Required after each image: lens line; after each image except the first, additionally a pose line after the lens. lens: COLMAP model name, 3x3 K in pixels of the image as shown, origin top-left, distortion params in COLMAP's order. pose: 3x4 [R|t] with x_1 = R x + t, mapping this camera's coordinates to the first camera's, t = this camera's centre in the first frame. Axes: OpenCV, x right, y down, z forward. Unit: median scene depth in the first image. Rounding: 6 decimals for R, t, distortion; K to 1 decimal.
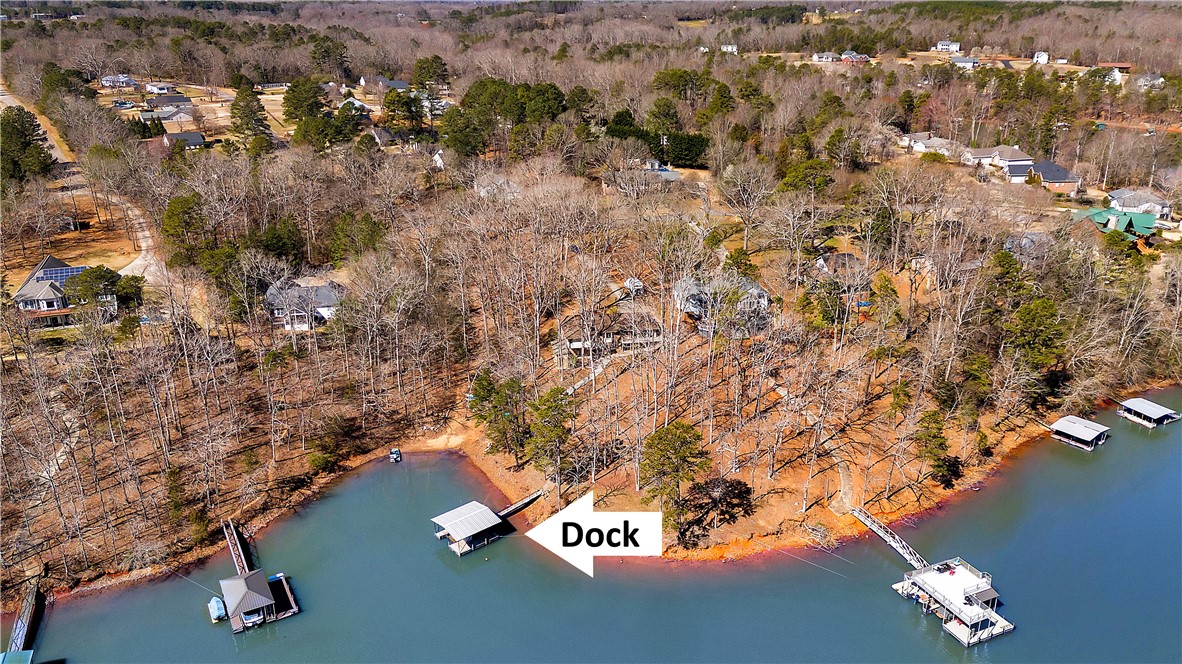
lens RADIAL K [[916.7, 0, 591.0], [0, 916.7, 332.0], [0, 0, 1]] dist [0.059945, -0.000798]
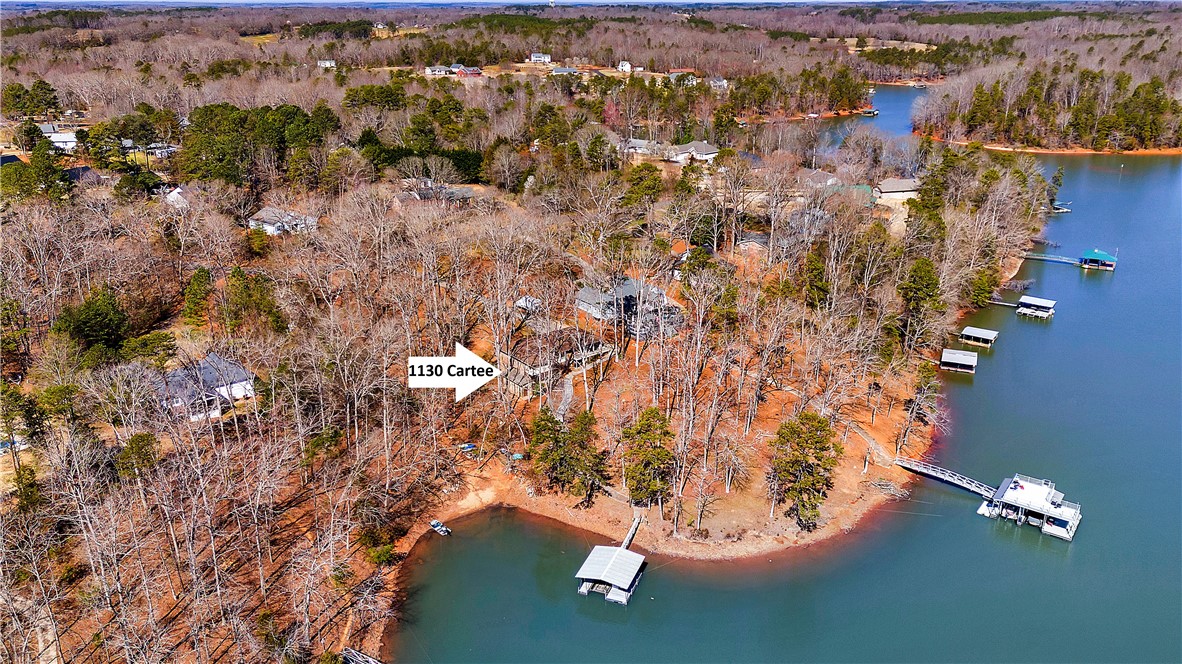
lens RADIAL K [[916.7, 0, 591.0], [0, 916.7, 332.0], [0, 0, 1]] dist [0.059945, -0.000798]
pose [[0.870840, -0.167320, 0.462213, -0.438731], [0.174084, 0.984323, 0.028338, -0.046761], [-0.459709, 0.055786, 0.886316, 0.136475]]
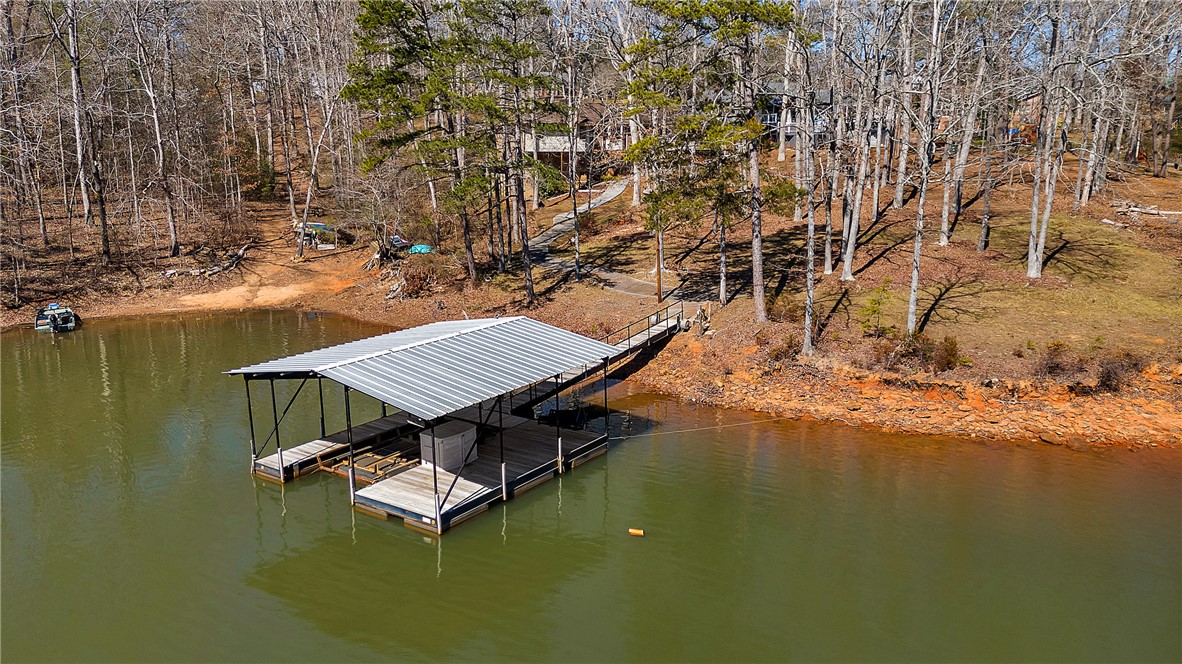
lens RADIAL K [[916.7, 0, 591.0], [0, 916.7, 332.0], [0, 0, 1]] dist [0.059945, -0.000798]
pose [[0.964124, -0.042101, 0.262091, -0.124368], [0.087628, 0.982472, -0.164528, 0.187841], [-0.250571, 0.181592, 0.950915, 0.655891]]
